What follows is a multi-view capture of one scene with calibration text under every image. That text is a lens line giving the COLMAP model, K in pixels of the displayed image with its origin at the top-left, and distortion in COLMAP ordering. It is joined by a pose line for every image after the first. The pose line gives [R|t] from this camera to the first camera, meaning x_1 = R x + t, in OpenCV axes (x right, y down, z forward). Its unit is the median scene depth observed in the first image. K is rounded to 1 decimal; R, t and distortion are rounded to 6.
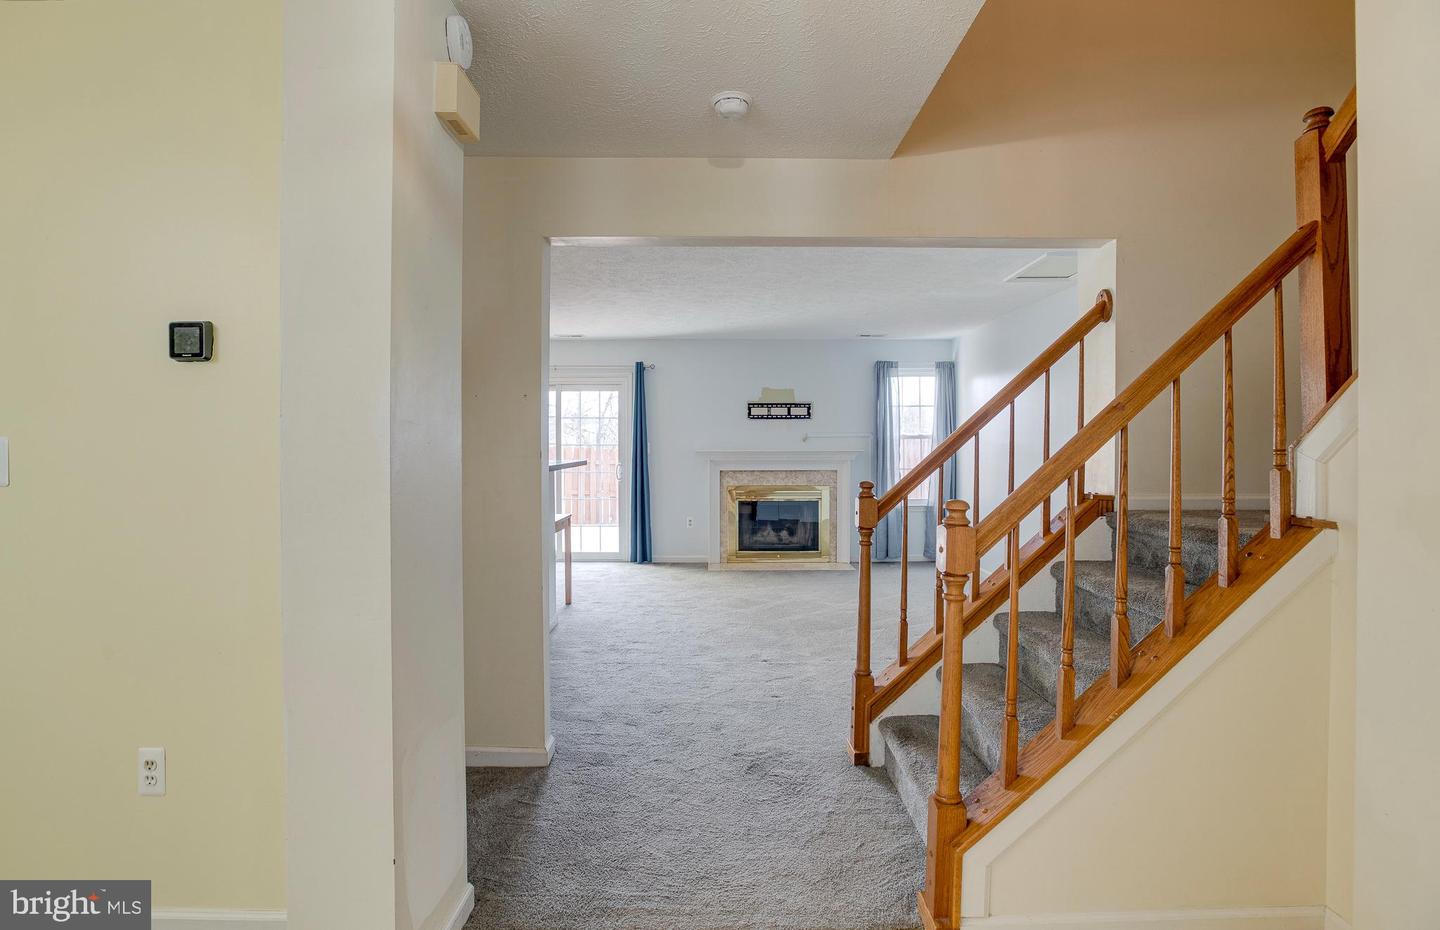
lens RADIAL K [[723.4, 0, 713.1], [0, 723.4, 451.4], [0, 0, 1]] dist [-0.026968, 0.000876]
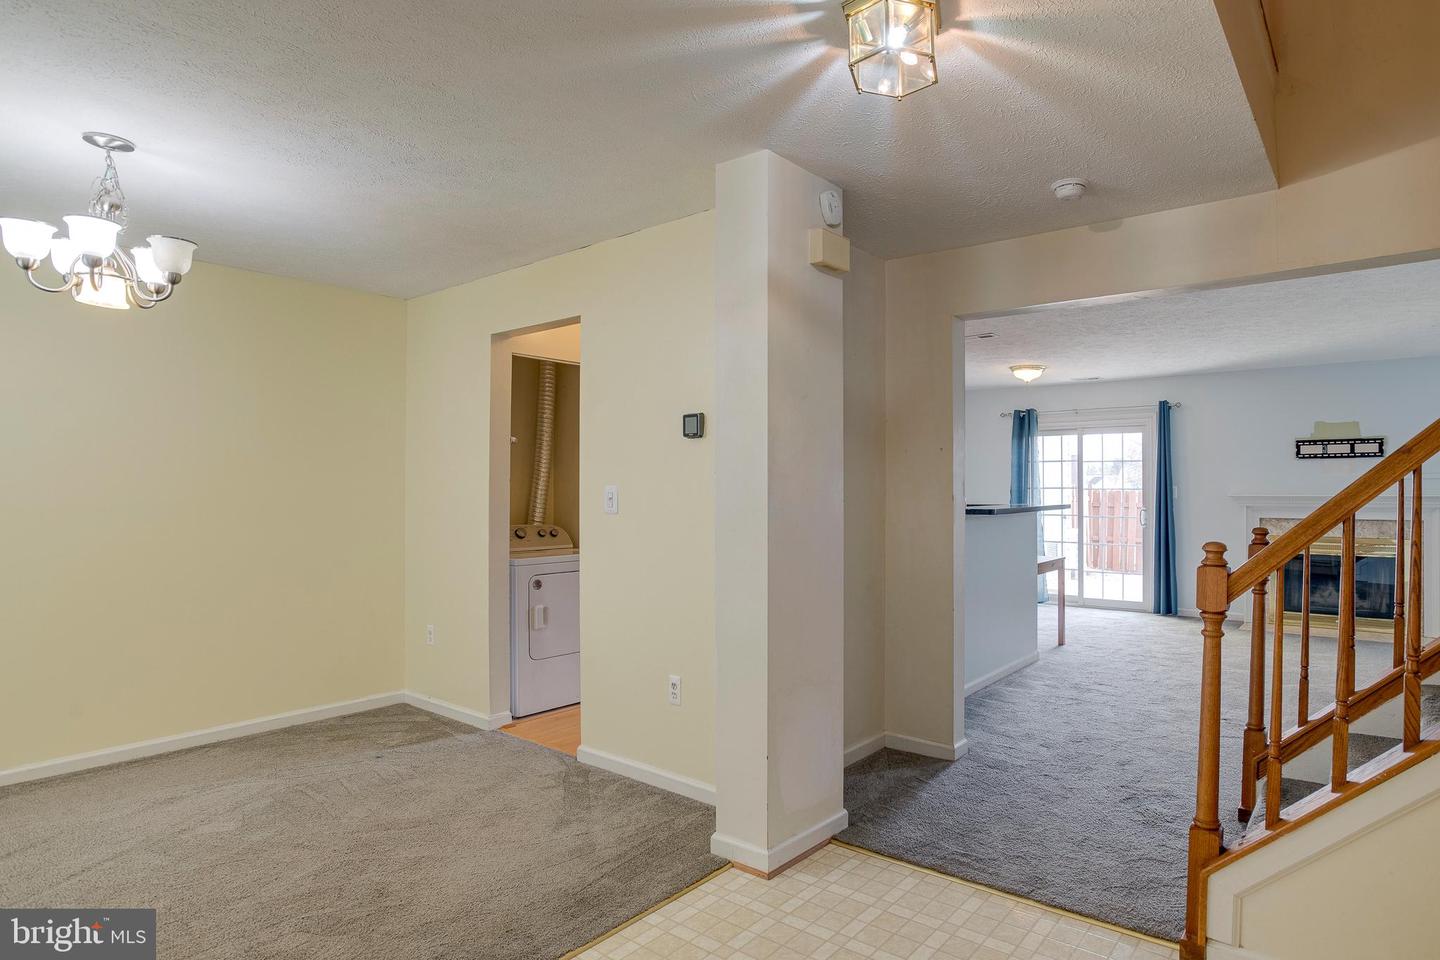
lens RADIAL K [[777.1, 0, 847.9], [0, 777.1, 484.2], [0, 0, 1]] dist [-0.018682, 0.000527]
pose [[0.821551, -0.003892, -0.570122, 0.177094], [-0.004427, 0.999903, -0.013207, 0.000063], [0.570119, 0.013374, 0.821454, -0.078631]]
